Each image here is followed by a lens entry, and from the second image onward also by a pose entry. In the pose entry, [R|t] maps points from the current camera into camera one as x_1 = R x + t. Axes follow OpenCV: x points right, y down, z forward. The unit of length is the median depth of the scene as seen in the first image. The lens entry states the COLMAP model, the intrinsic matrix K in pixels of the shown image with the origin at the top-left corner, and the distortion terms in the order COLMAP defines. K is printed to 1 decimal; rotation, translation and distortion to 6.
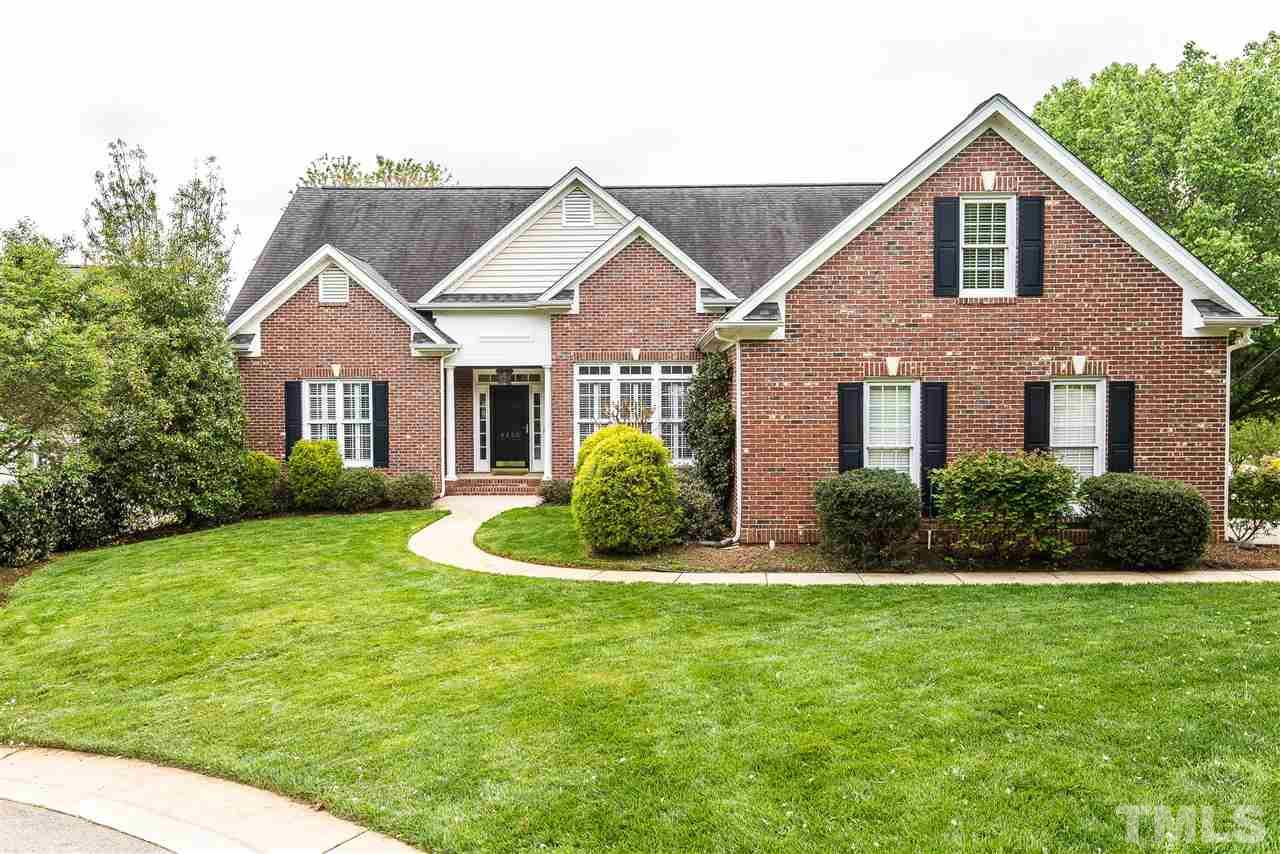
lens RADIAL K [[1126.9, 0, 640.0], [0, 1126.9, 427.0], [0, 0, 1]] dist [-0.005154, 0.000471]
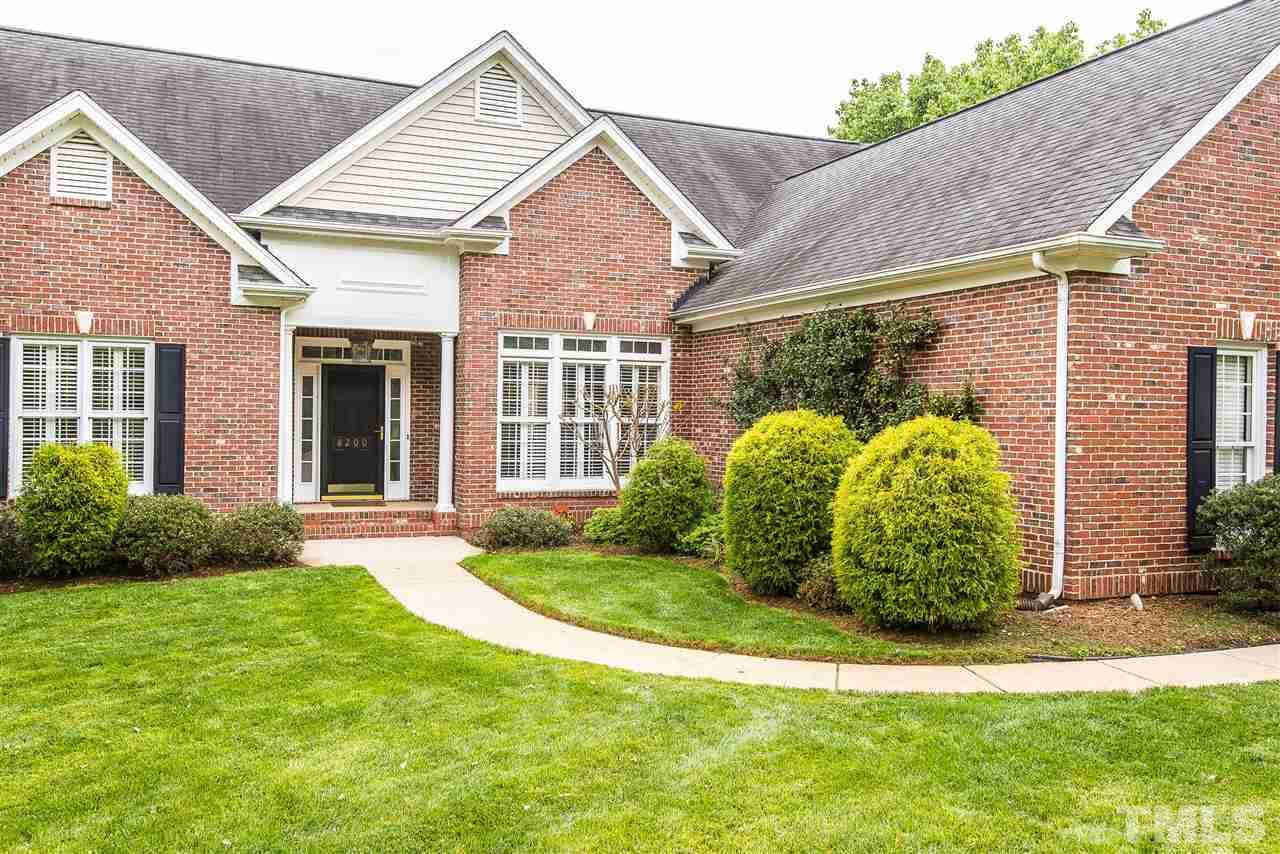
lens RADIAL K [[1126.9, 0, 640.0], [0, 1126.9, 427.0], [0, 0, 1]] dist [-0.005154, 0.000471]
pose [[0.893926, 0.013459, 0.448013, -0.274464], [0.000087, 0.999544, -0.030201, 0.018587], [-0.448215, 0.027036, 0.893517, 0.384618]]
